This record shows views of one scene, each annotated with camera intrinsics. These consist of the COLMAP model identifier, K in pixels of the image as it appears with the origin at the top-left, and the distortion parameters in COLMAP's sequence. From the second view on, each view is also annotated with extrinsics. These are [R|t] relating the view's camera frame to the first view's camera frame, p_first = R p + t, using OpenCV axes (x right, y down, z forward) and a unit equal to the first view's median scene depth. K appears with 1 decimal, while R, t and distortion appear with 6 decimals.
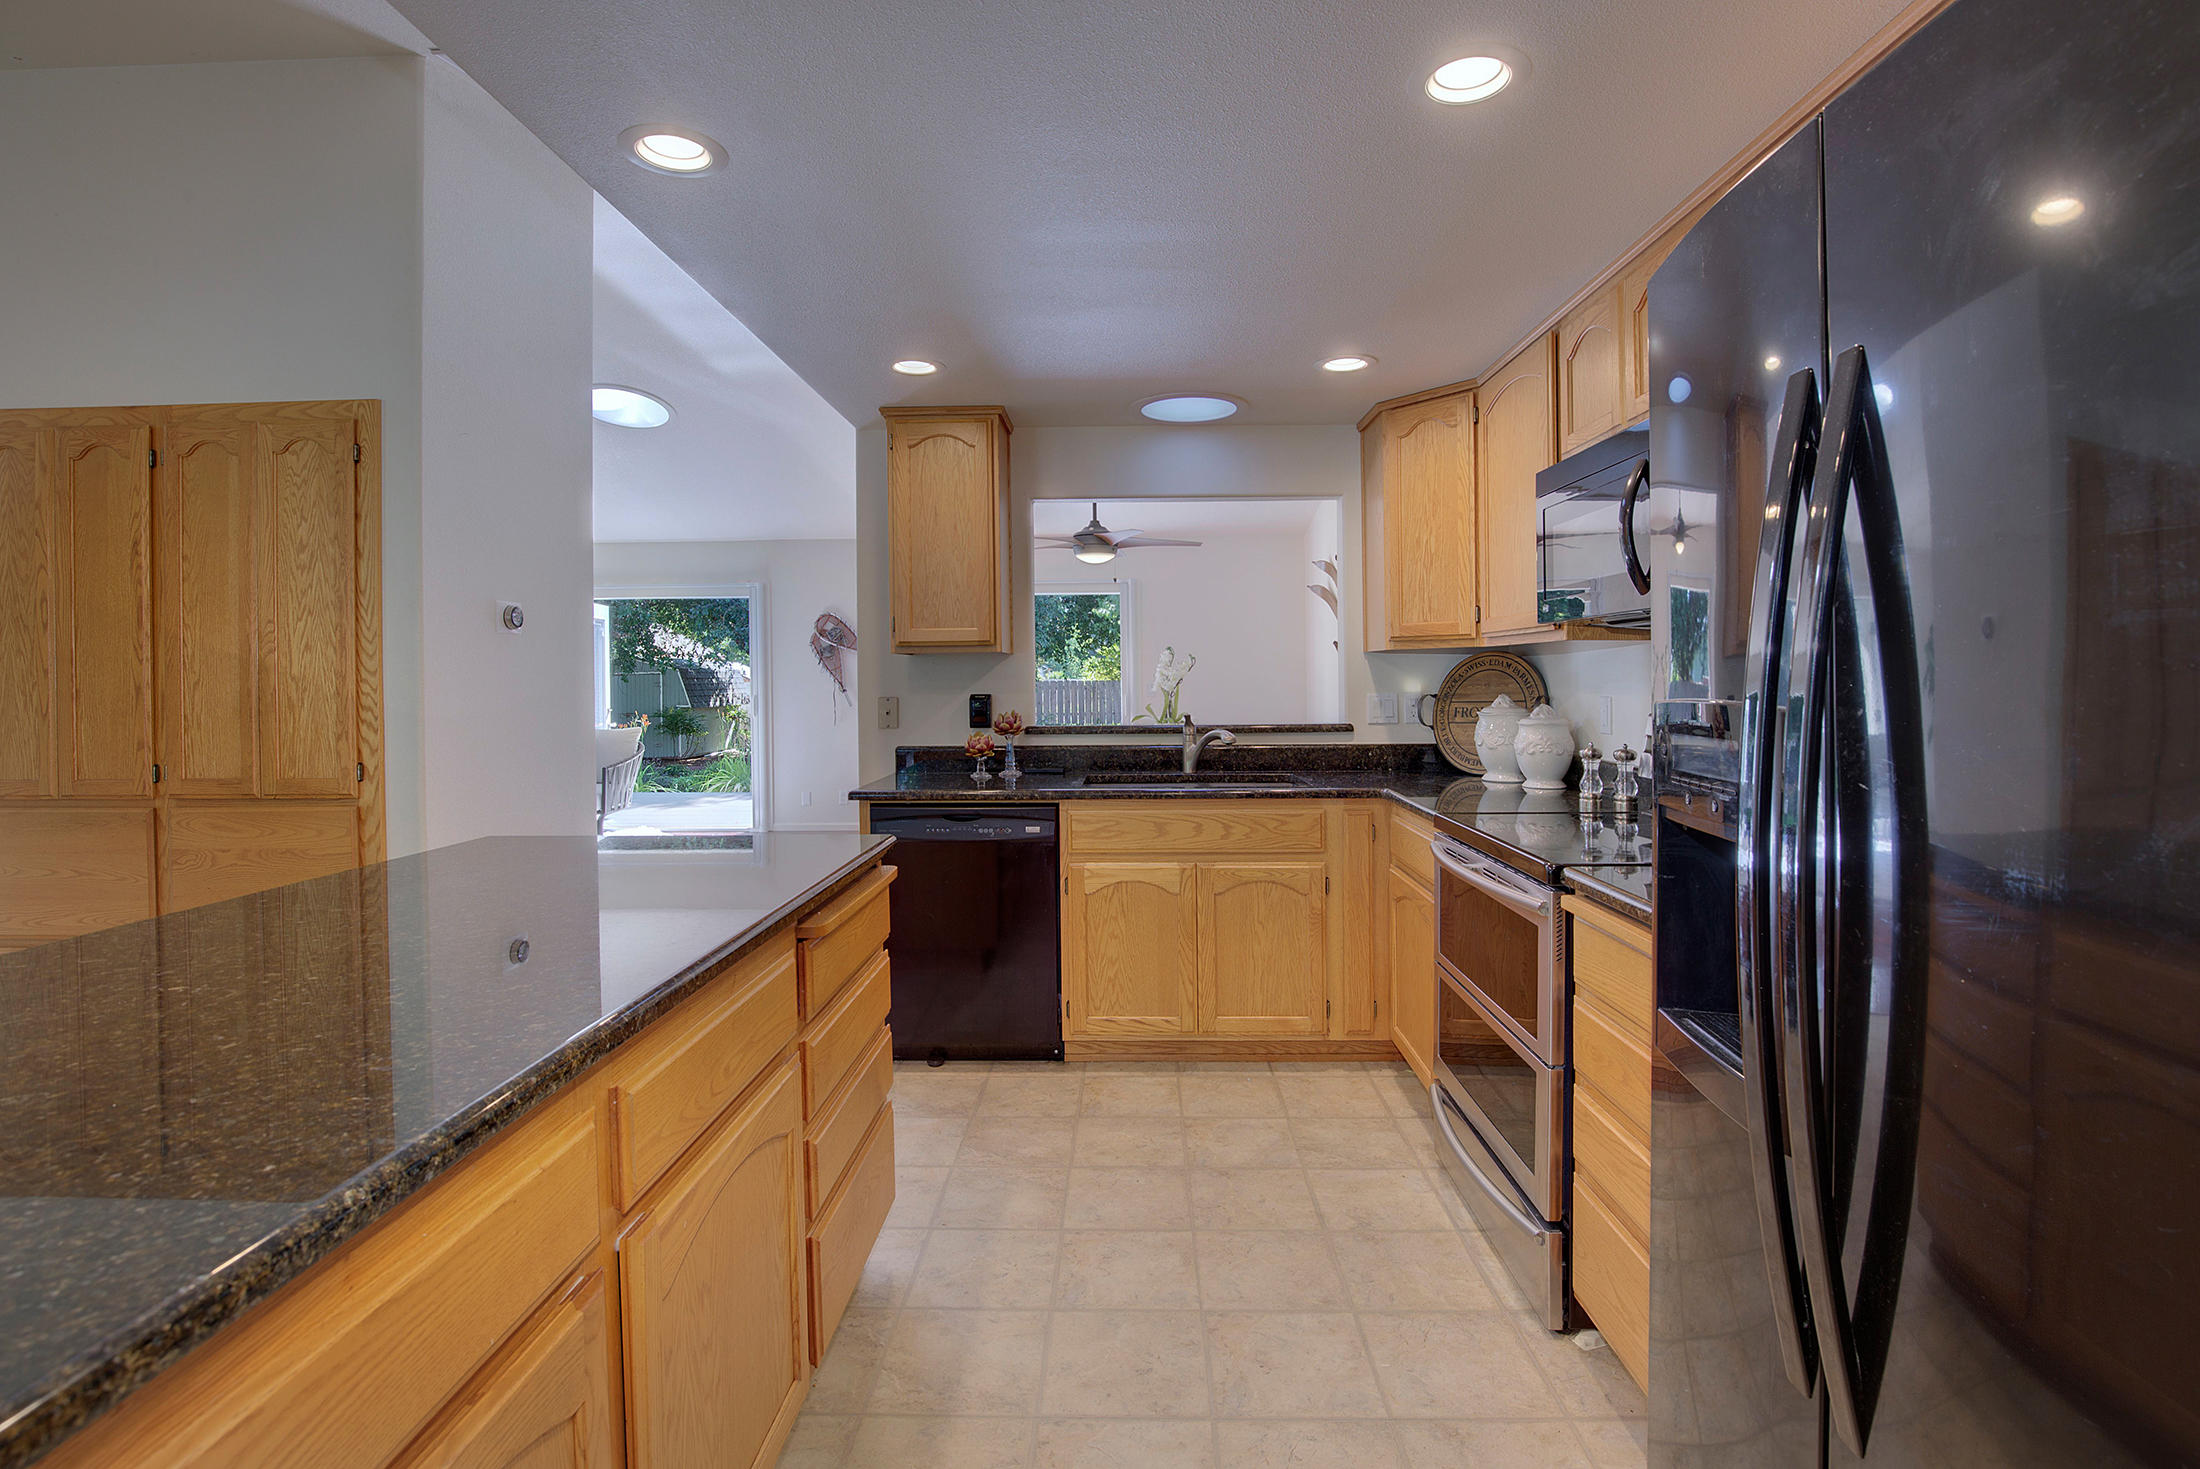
lens RADIAL K [[1013.6, 0, 1093.5], [0, 1013.6, 680.5], [0, 0, 1]] dist [-0.037193, 0.006328]
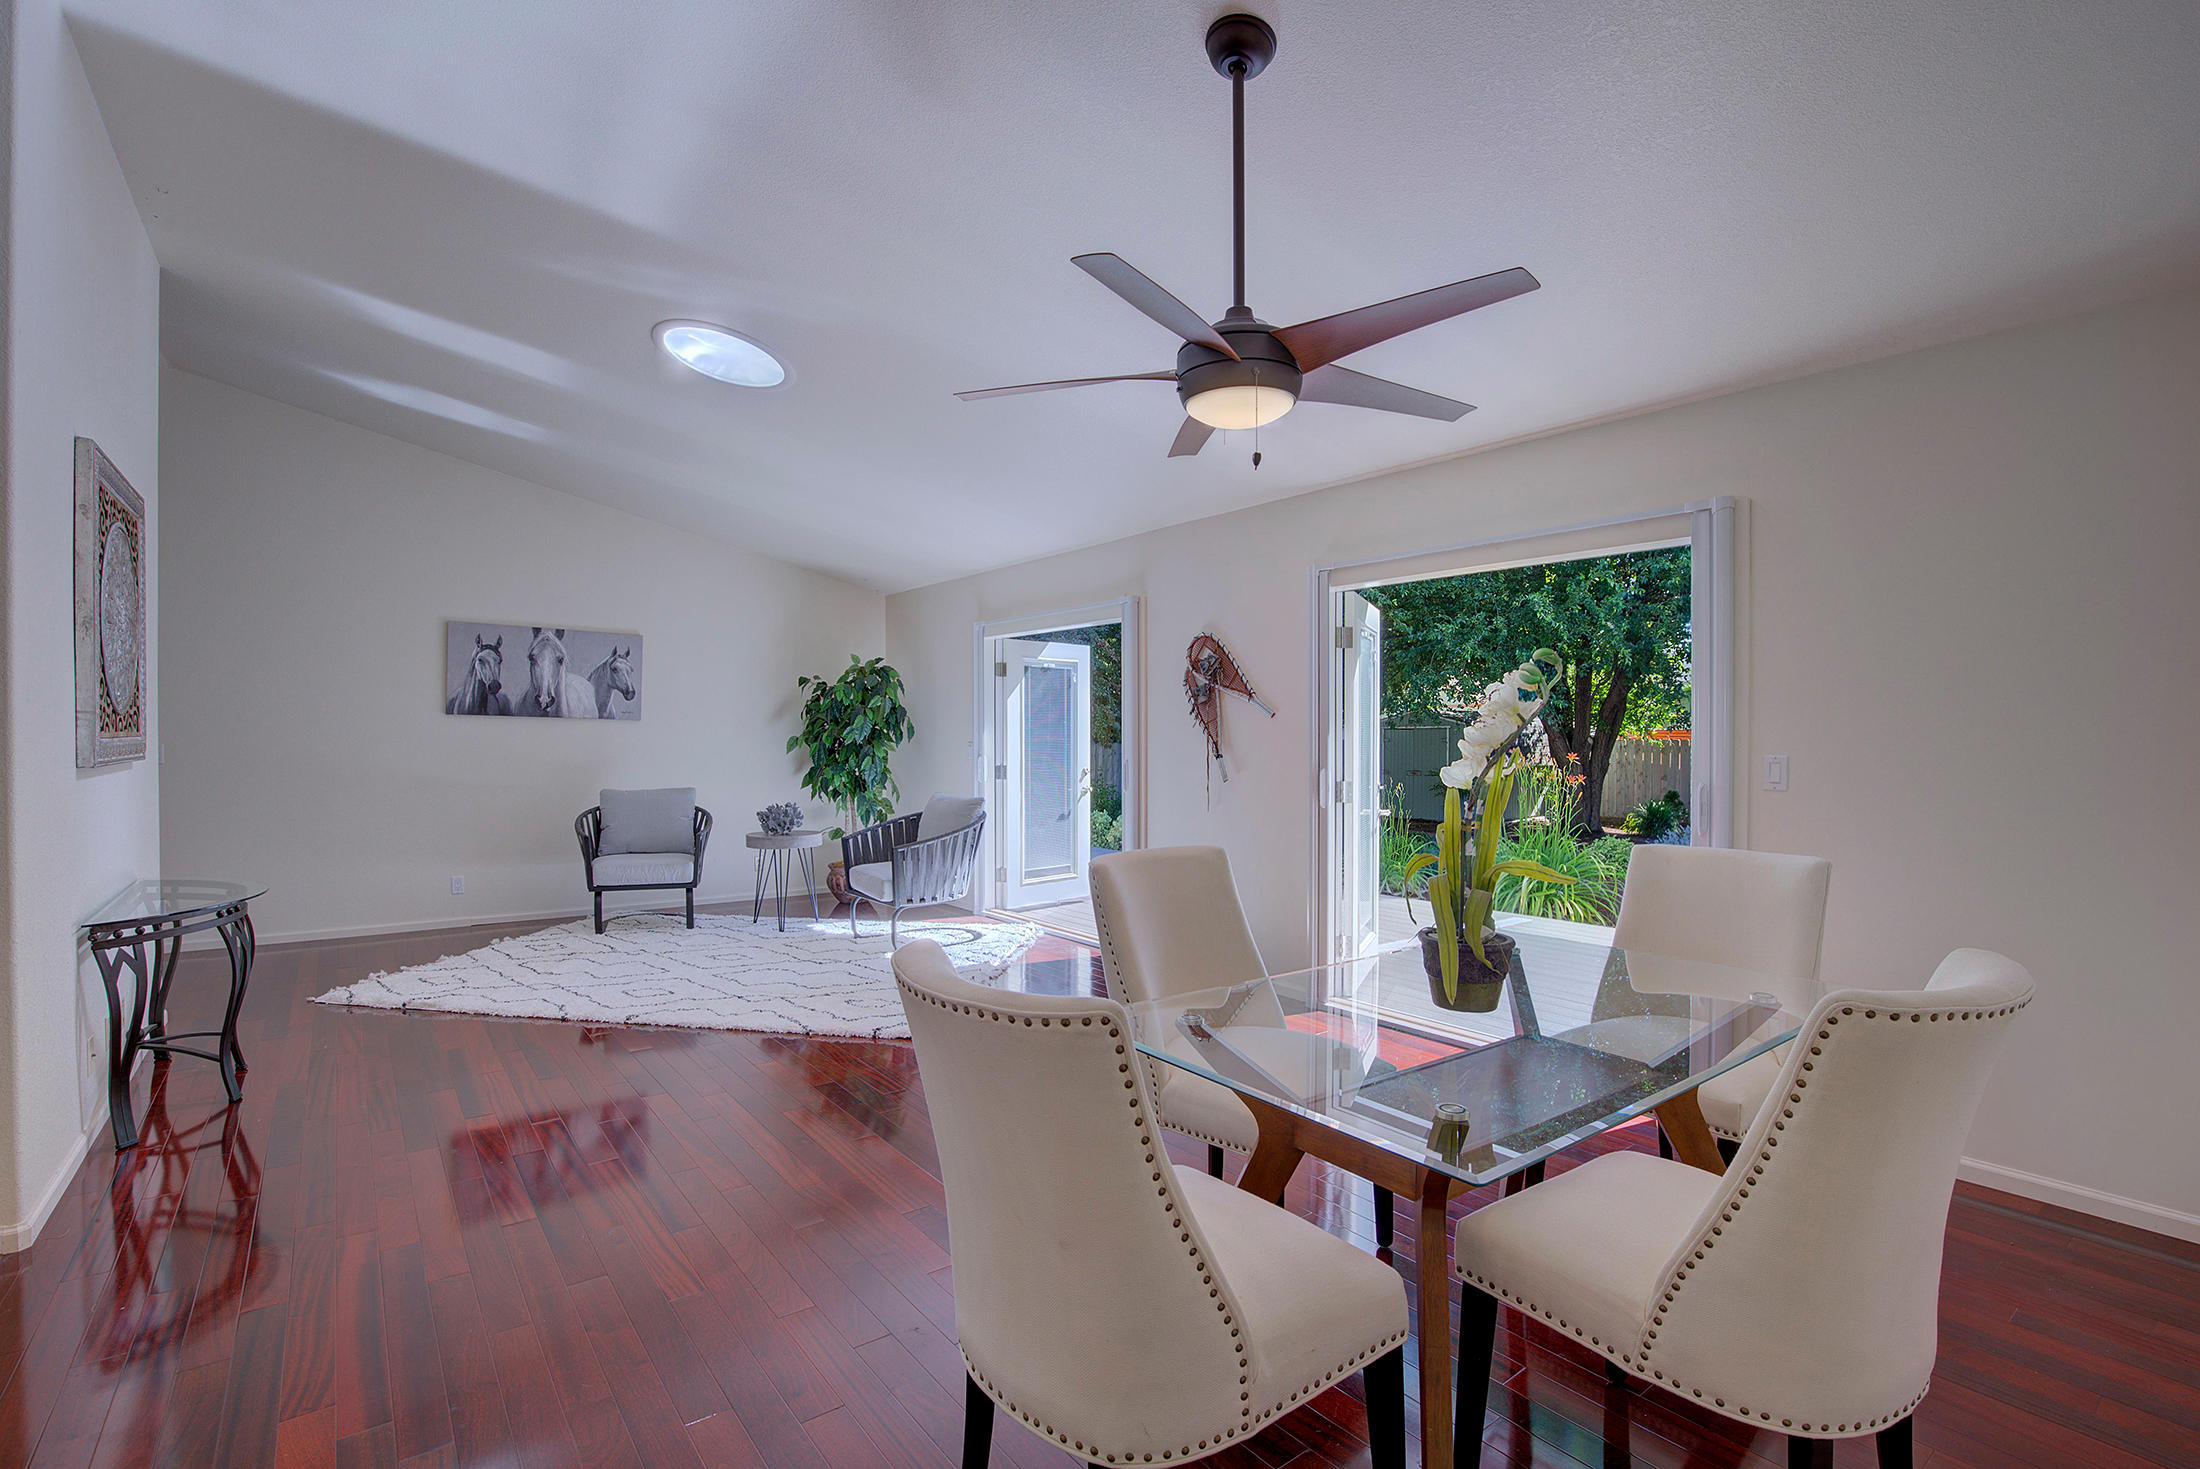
lens RADIAL K [[1013.6, 0, 1096.0], [0, 1013.6, 736.3], [0, 0, 1]] dist [-0.037193, 0.006328]
pose [[0.626838, 0.007923, -0.779109, 0.504446], [-0.010911, 0.999940, 0.001390, -0.005569], [0.779073, 0.007630, 0.626887, 1.448354]]
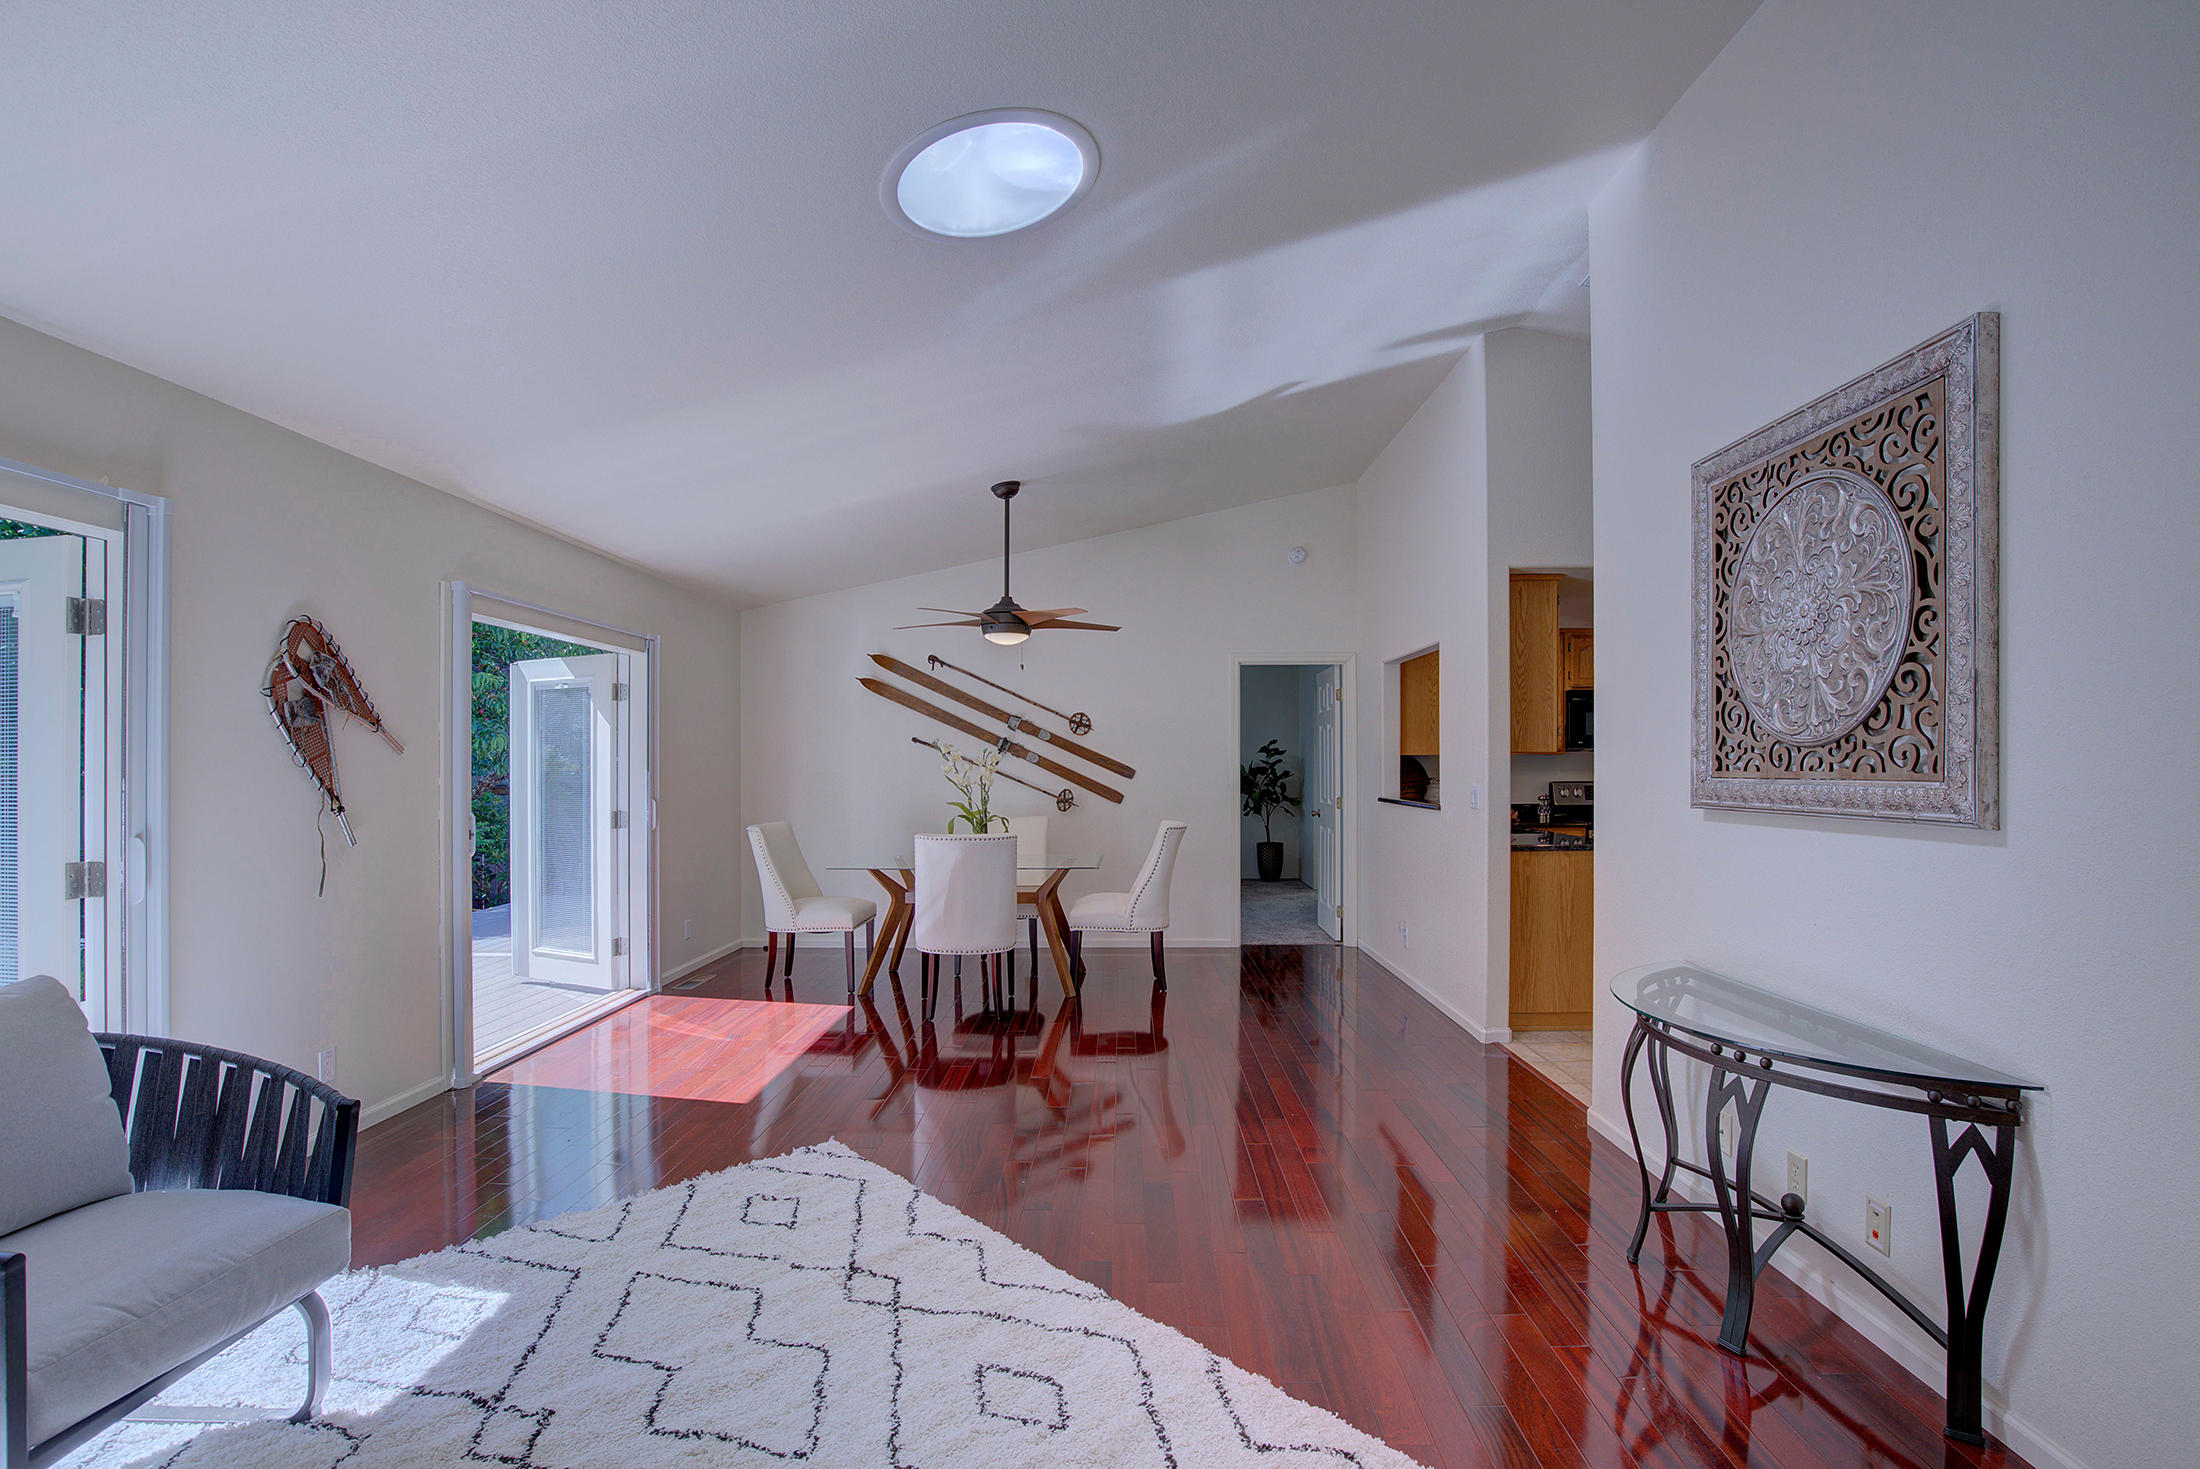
lens RADIAL K [[1013.6, 0, 1124.3], [0, 1013.6, 765.8], [0, 0, 1]] dist [-0.037193, 0.006328]
pose [[-0.031888, 0.003260, 0.999486, -1.757575], [0.009667, 0.999949, -0.002953, -0.009414], [-0.999445, 0.009568, -0.031918, 1.814598]]
